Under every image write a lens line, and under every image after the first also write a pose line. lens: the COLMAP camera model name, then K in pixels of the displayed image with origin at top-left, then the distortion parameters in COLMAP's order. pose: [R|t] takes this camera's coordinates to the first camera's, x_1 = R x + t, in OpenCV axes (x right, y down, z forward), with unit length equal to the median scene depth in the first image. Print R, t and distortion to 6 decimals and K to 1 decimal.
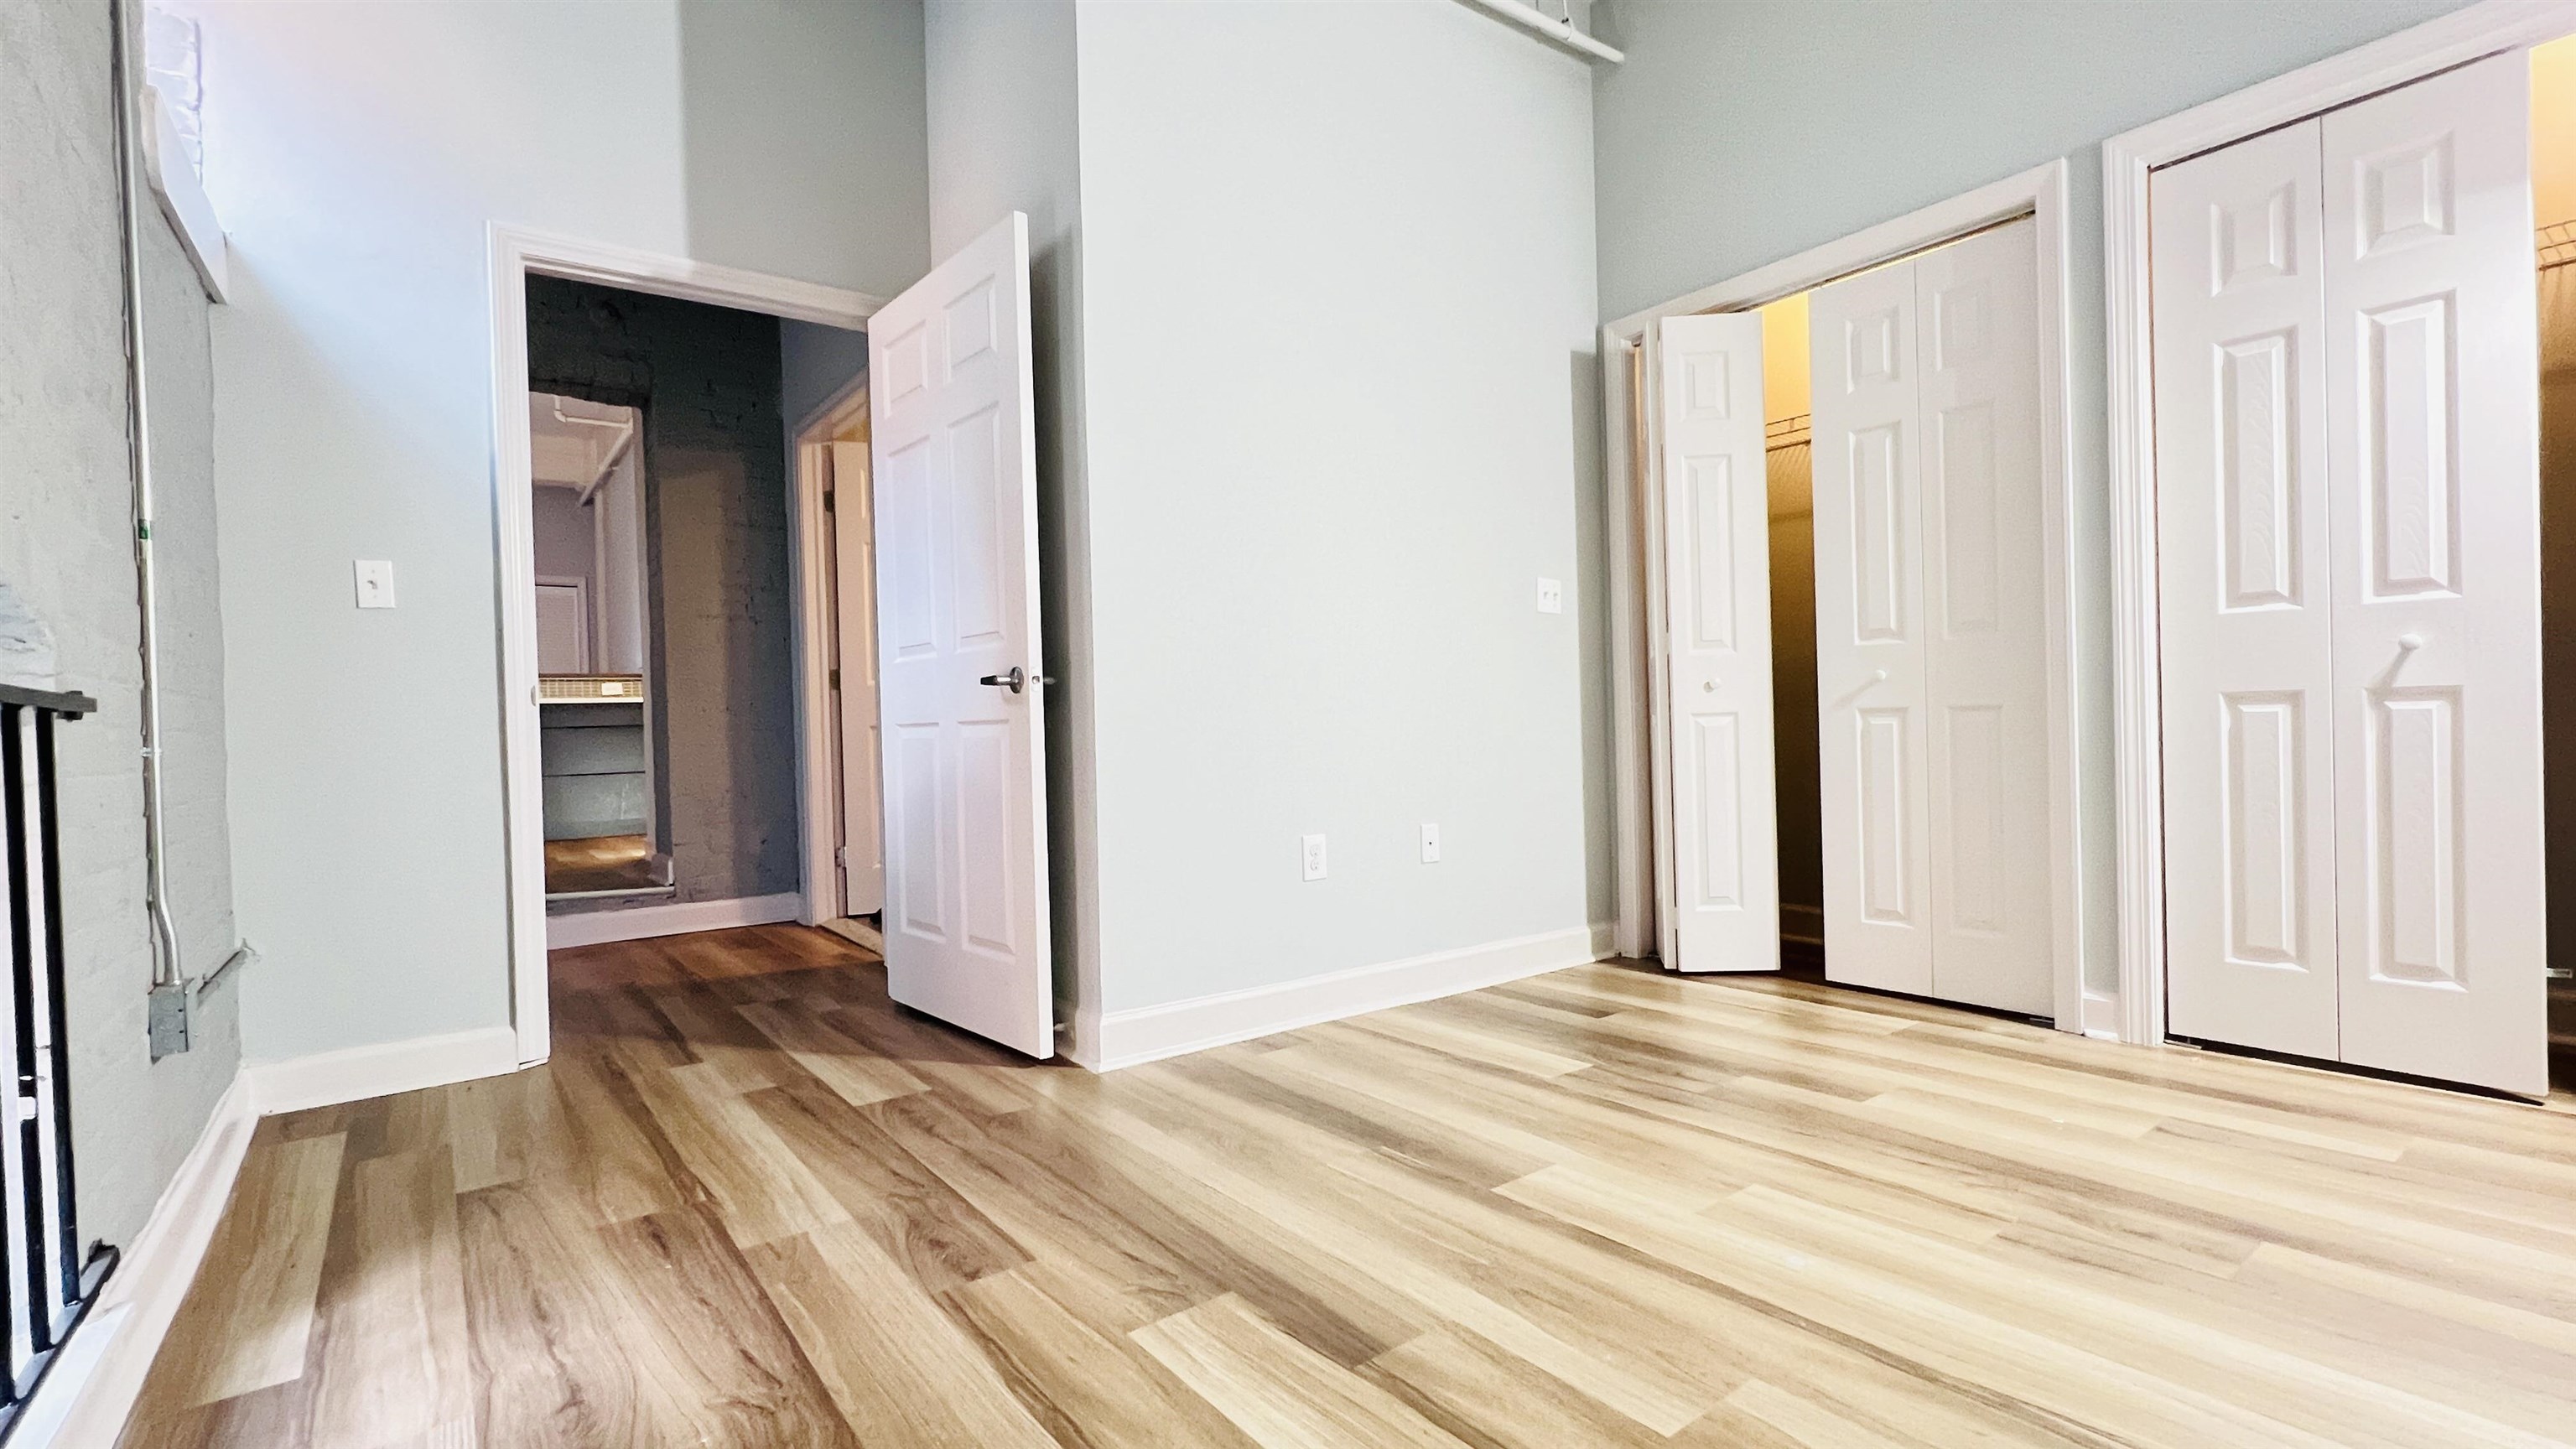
lens RADIAL K [[1166.3, 0, 1274.6], [0, 1166.3, 712.9], [0, 0, 1]] dist [-0.005622, -0.000331]
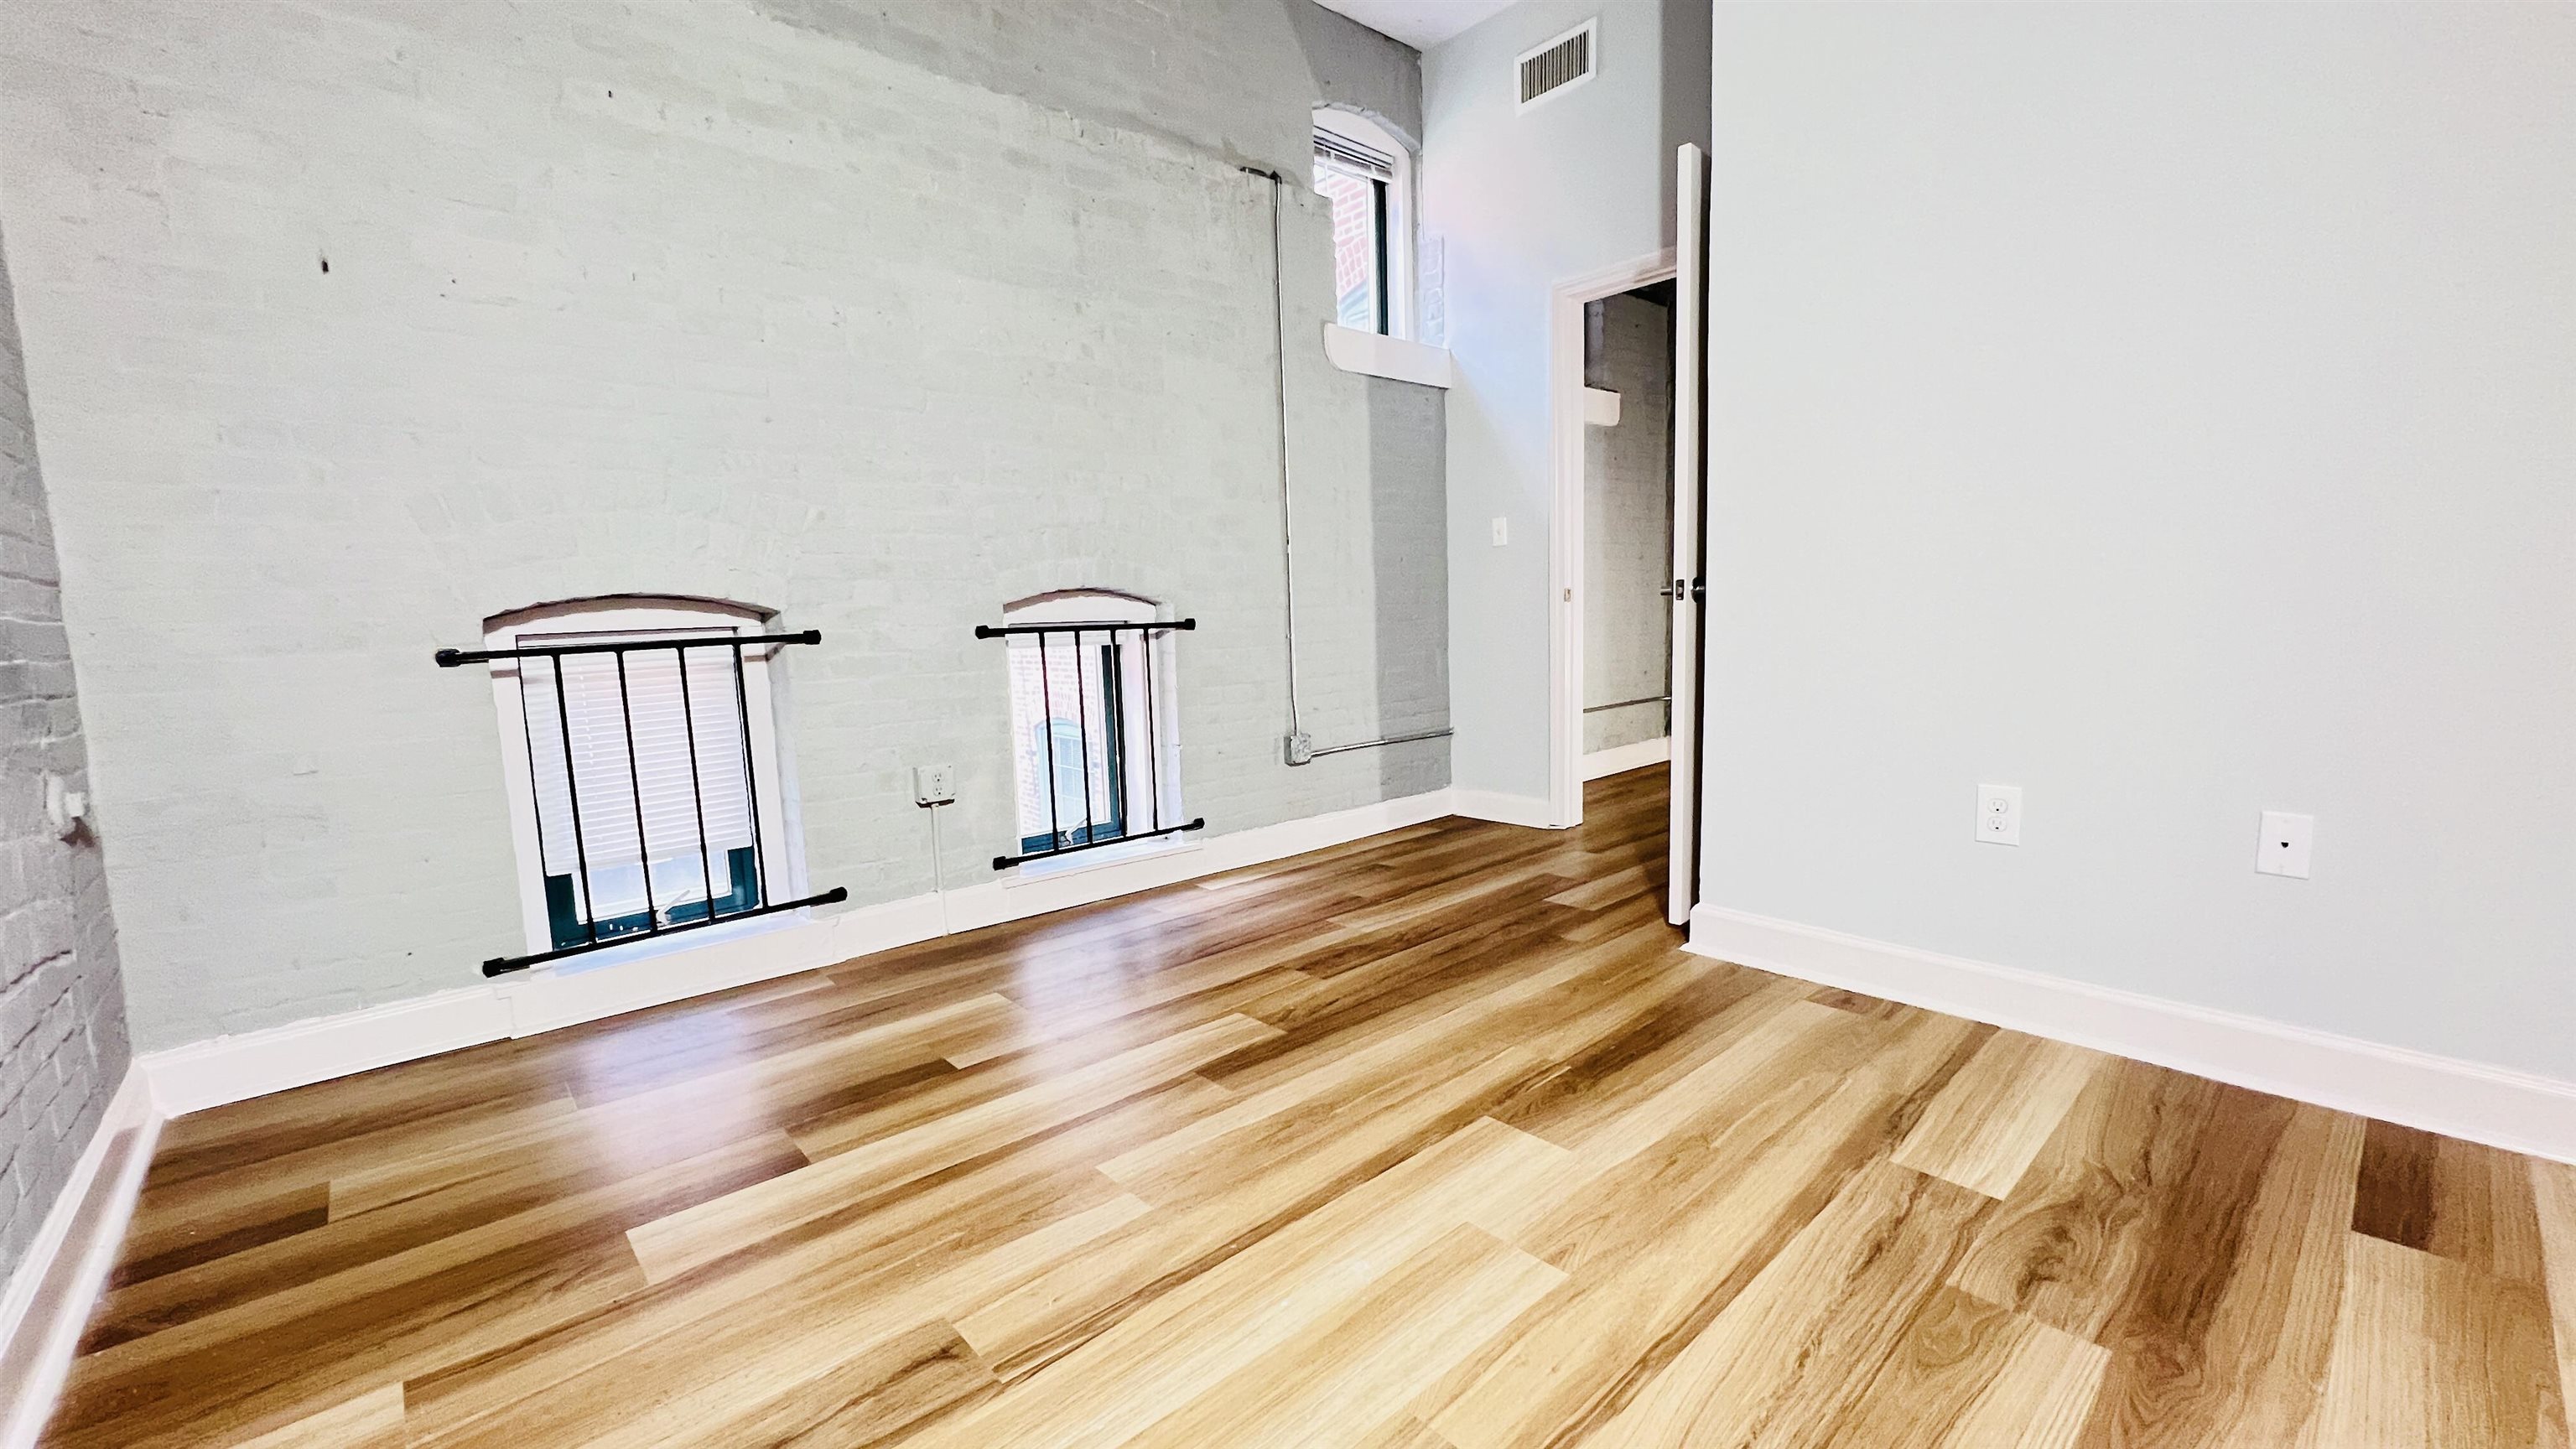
lens RADIAL K [[1048.2, 0, 1288.8], [0, 1048.2, 719.7], [0, 0, 1]] dist [-0.002674, 0.000693]
pose [[0.074069, 0.130049, -0.988737, 1.073238], [0.037568, 0.990393, 0.133081, -0.074573], [0.996545, -0.047002, 0.068472, 0.790421]]
